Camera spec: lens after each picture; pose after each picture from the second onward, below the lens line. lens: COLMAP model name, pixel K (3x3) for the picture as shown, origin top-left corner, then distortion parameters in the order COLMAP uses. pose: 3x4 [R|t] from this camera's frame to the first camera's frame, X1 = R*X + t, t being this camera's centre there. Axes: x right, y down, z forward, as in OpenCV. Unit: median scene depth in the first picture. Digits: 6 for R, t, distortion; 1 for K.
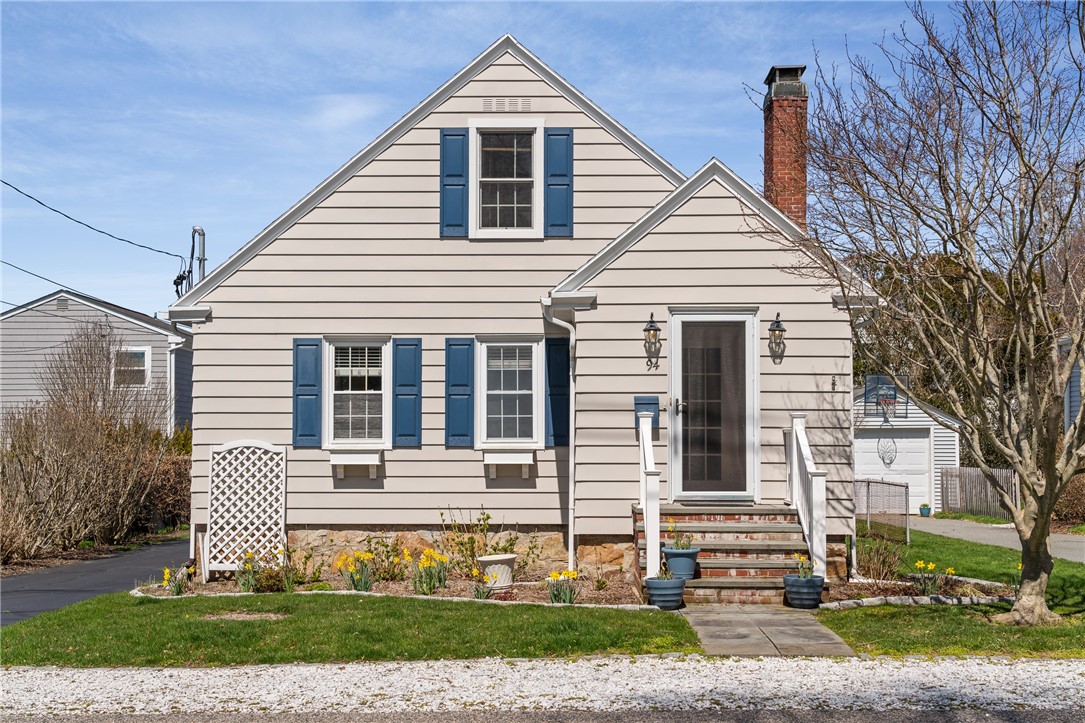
lens RADIAL K [[1393.3, 0, 542.5], [0, 1393.3, 361.5], [0, 0, 1]] dist [0.022177, 0.012071]
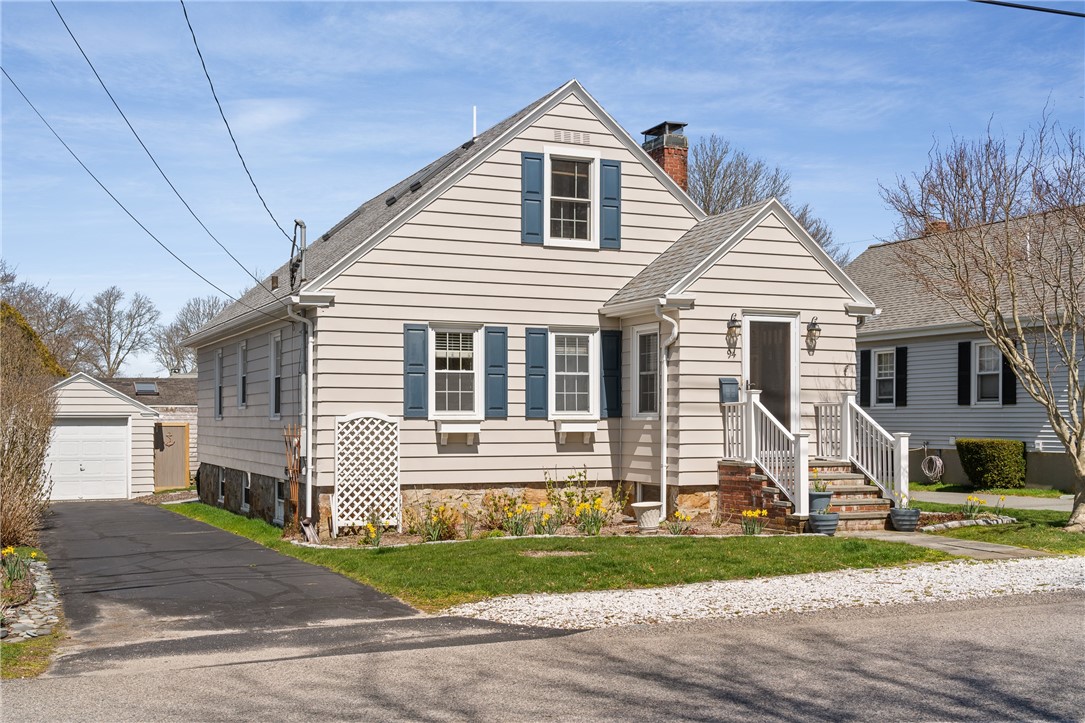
lens RADIAL K [[1223.7, 0, 542.1], [0, 1223.7, 384.7], [0, 0, 1]] dist [0.014288, 0.014316]
pose [[0.910272, 0.012240, 0.413830, -0.493259], [-0.022334, 0.999559, 0.019562, 0.011476], [-0.413408, -0.027049, 0.910144, 0.033039]]
